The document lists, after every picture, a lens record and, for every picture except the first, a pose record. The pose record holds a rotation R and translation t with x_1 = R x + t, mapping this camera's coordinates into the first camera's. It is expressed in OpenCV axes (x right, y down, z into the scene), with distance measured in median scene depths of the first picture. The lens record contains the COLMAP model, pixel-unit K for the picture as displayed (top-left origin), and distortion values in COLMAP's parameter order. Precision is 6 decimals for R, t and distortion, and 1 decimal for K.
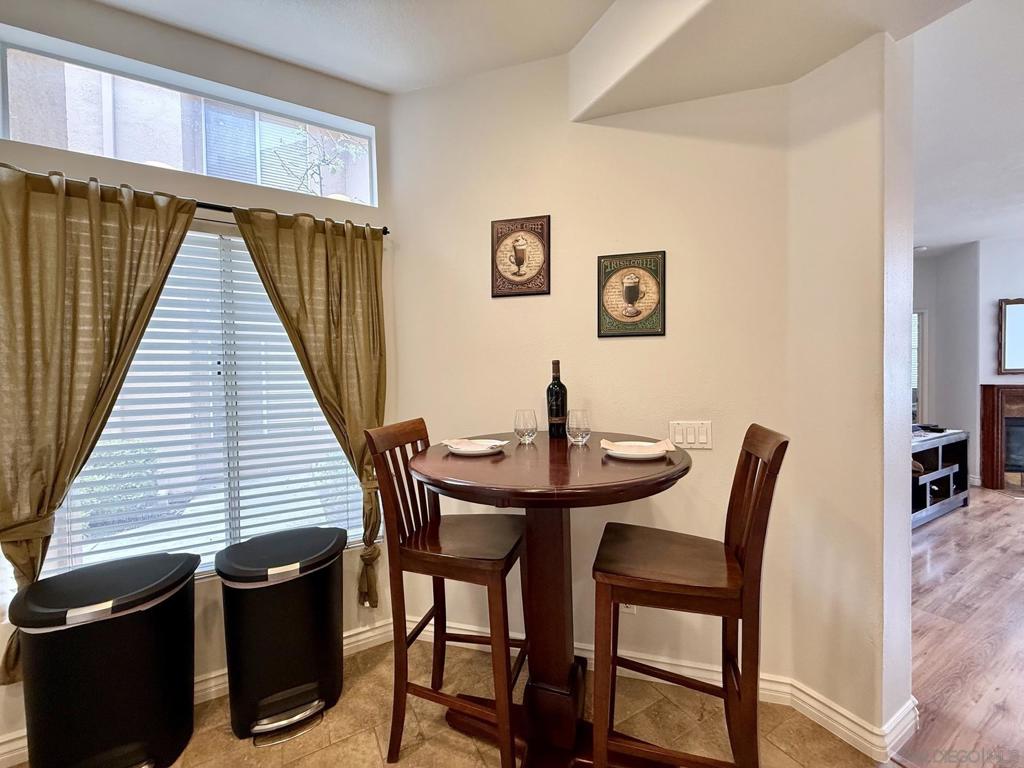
lens RADIAL K [[414.0, 0, 515.5], [0, 414.0, 390.5], [0, 0, 1]] dist [0.001263, 0.000147]
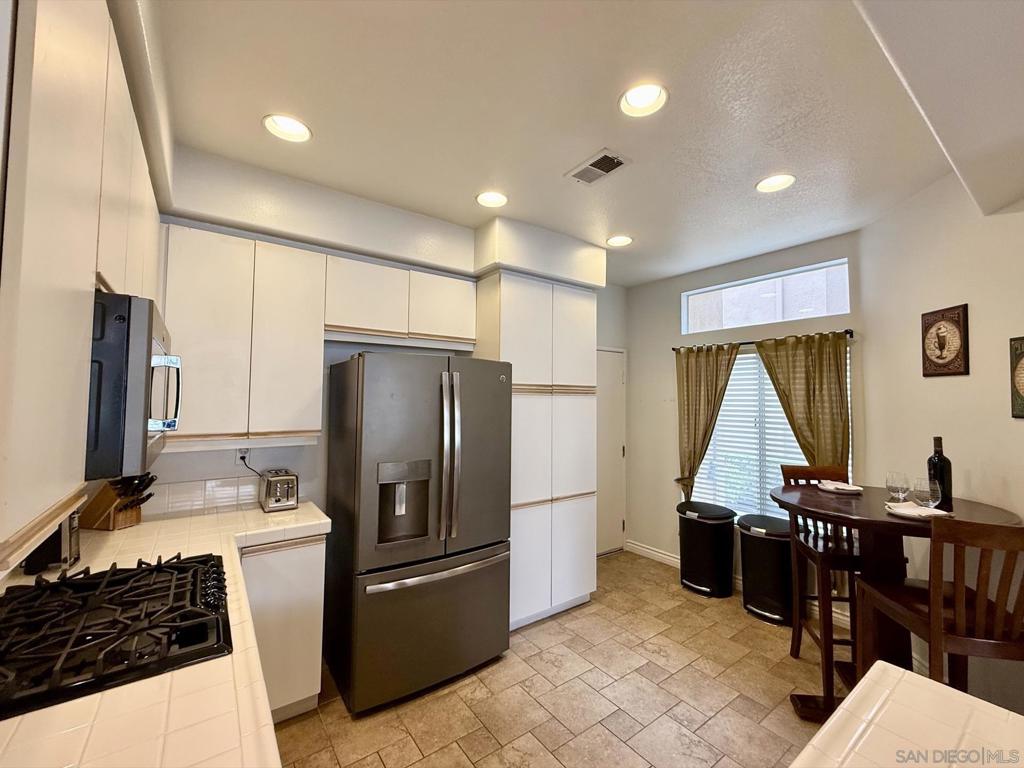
lens RADIAL K [[414.0, 0, 502.6], [0, 414.0, 388.9], [0, 0, 1]] dist [0.001263, 0.000147]
pose [[0.094450, -0.011501, -0.995463, 1.072642], [-0.027992, 0.999507, -0.014203, -0.145148], [0.995136, 0.029207, 0.094082, -0.338371]]
